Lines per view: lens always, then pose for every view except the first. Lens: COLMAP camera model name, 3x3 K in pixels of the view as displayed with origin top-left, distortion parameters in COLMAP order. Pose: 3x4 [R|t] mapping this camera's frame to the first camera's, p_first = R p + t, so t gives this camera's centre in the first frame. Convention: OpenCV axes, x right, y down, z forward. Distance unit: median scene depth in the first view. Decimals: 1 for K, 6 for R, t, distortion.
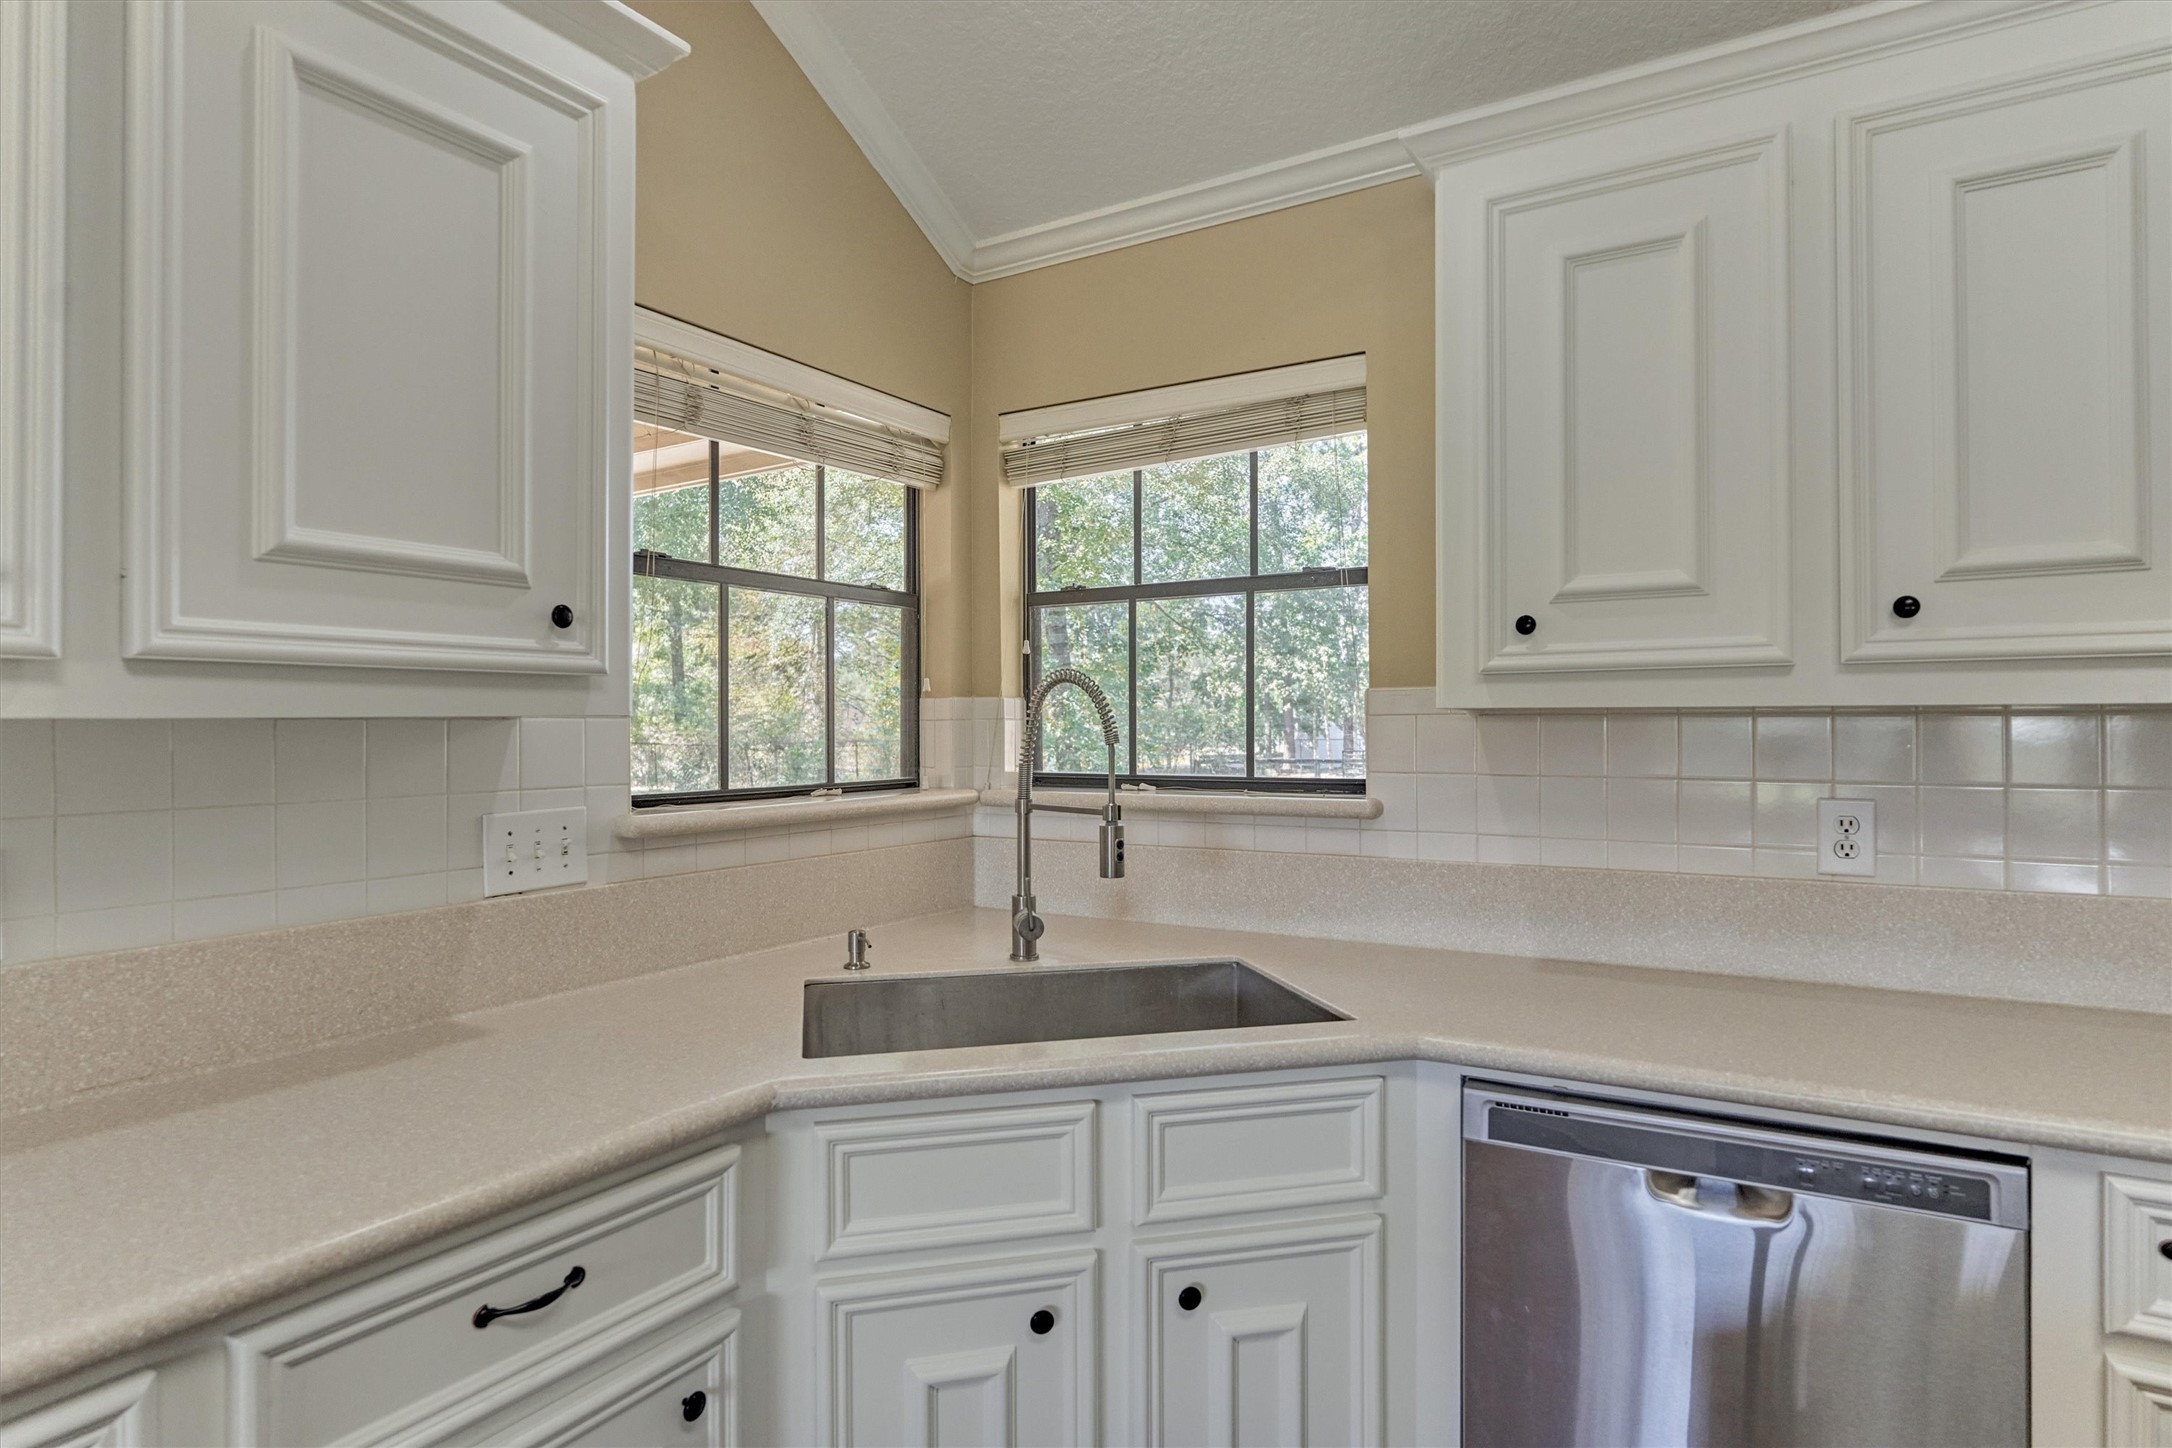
lens RADIAL K [[1155.2, 0, 1086.0], [0, 1155.2, 724.0], [0, 0, 1]] dist [-0.000613, 0.000091]
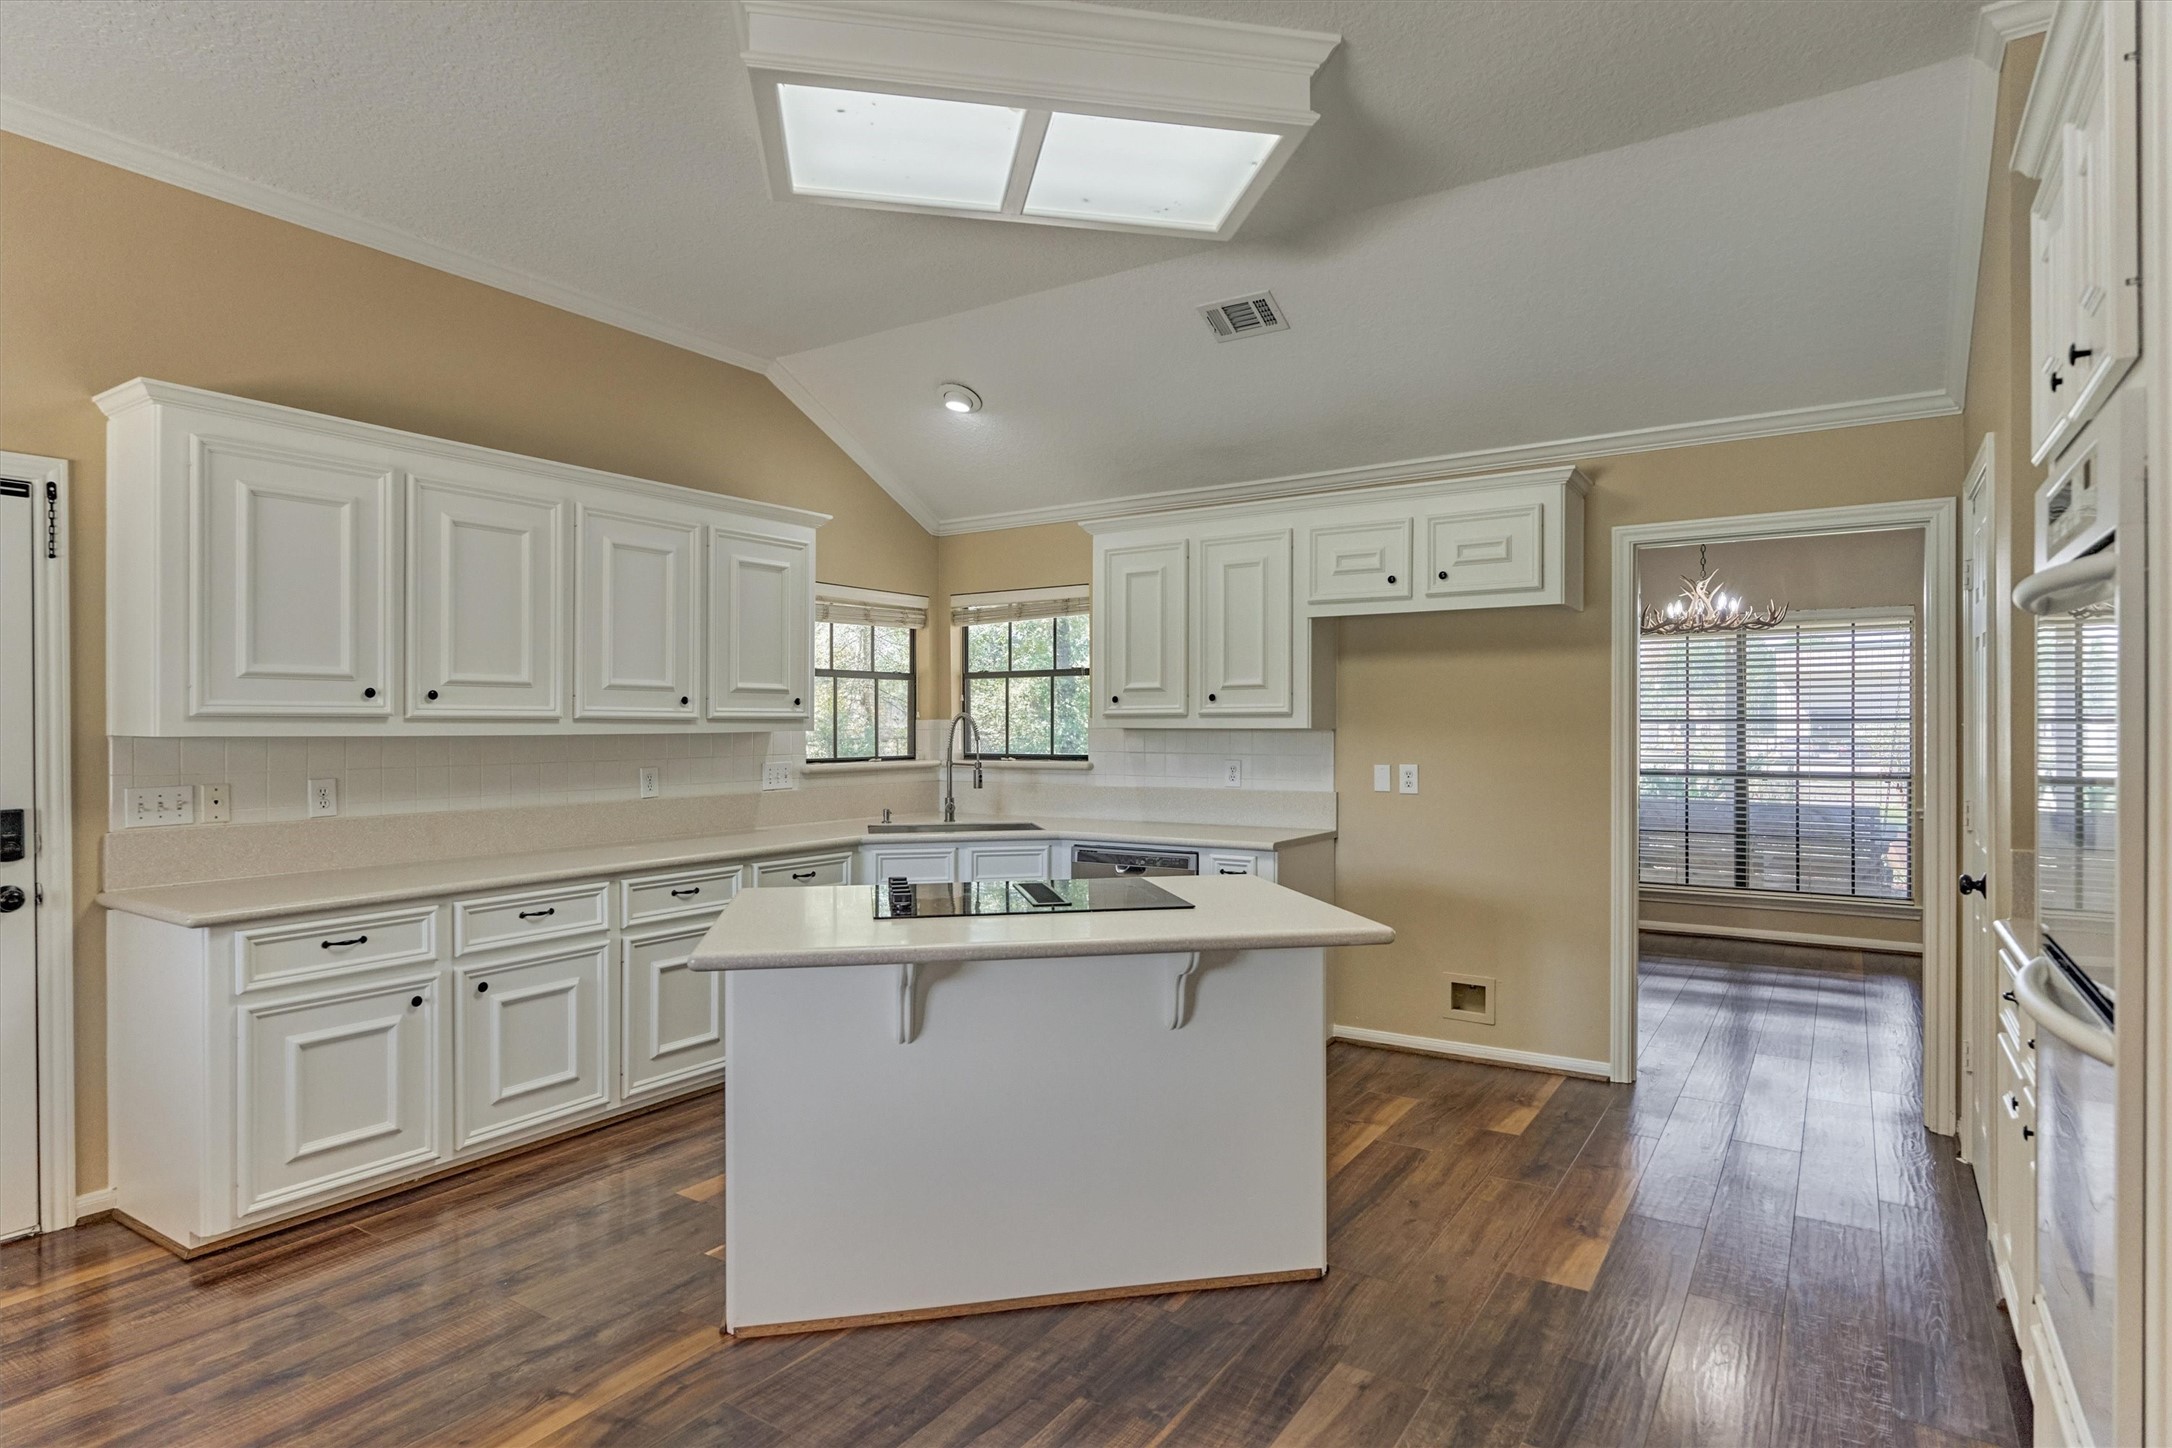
lens RADIAL K [[1155.2, 0, 1086.0], [0, 1155.2, 724.0], [0, 0, 1]] dist [-0.000613, 0.000091]
pose [[0.999303, 0.001808, -0.037289, 0.315865], [-0.001738, 0.999997, 0.001922, -0.022460], [0.037292, -0.001856, 0.999303, -1.443236]]
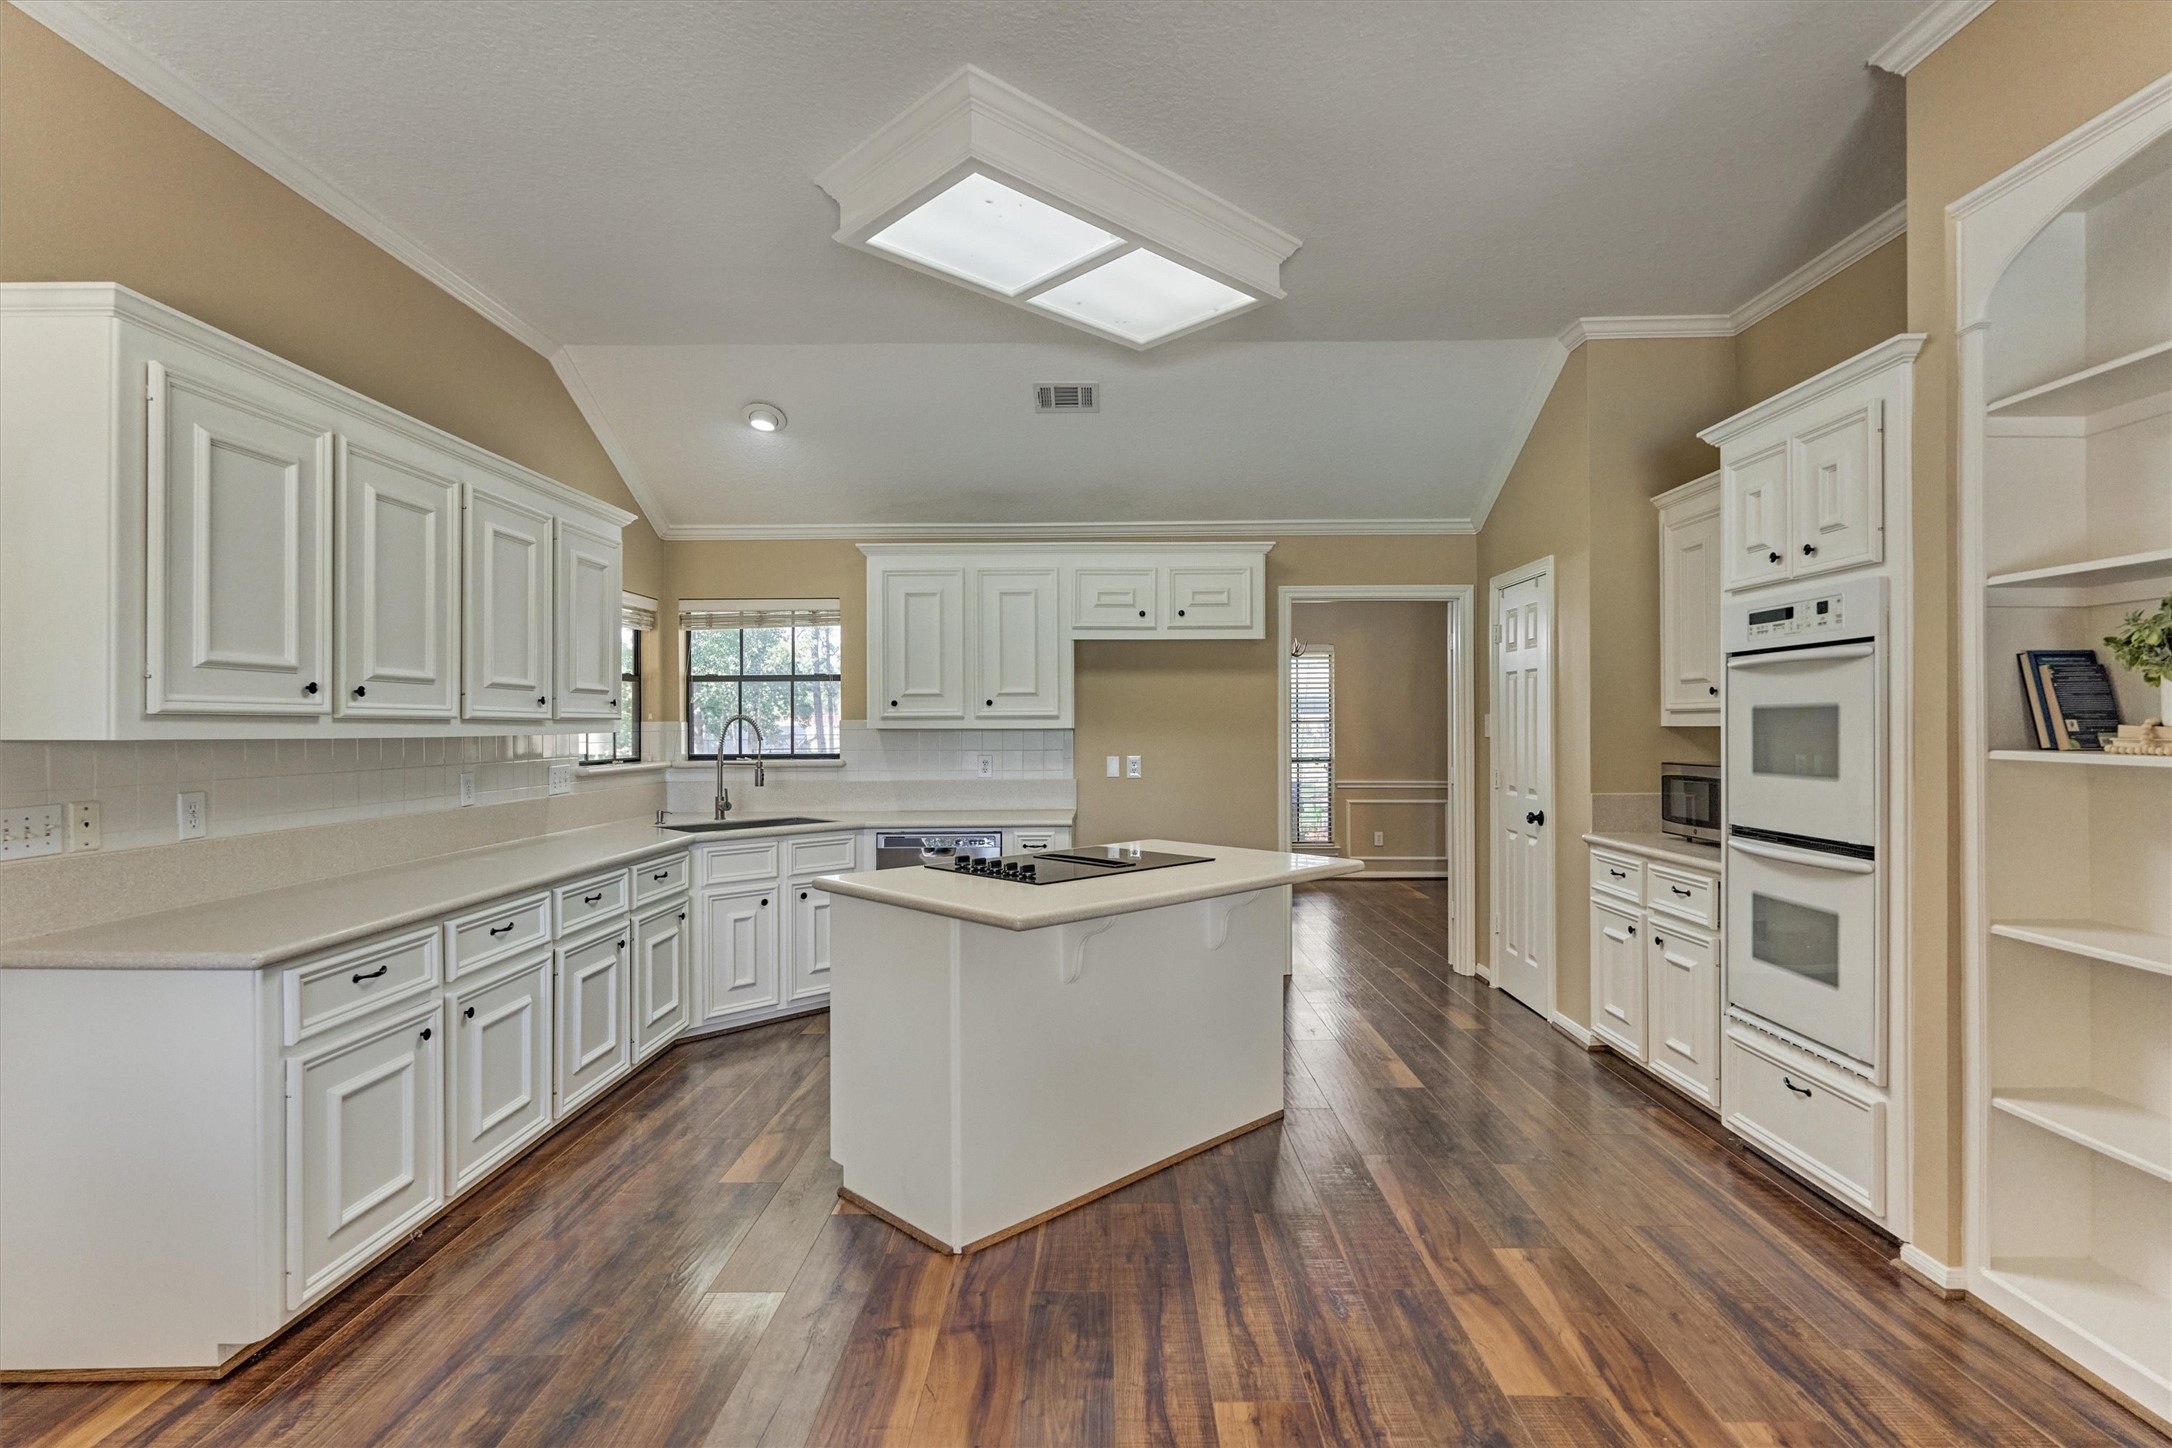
lens RADIAL K [[1067.4, 0, 1086.0], [0, 1067.4, 724.0], [0, 0, 1]] dist [-0.000559, -0.000076]
pose [[0.860342, 0.000573, 0.509717, -0.529506], [0.000491, 0.999998, -0.001954, -0.015846], [-0.509717, 0.001932, 0.860340, -1.433986]]
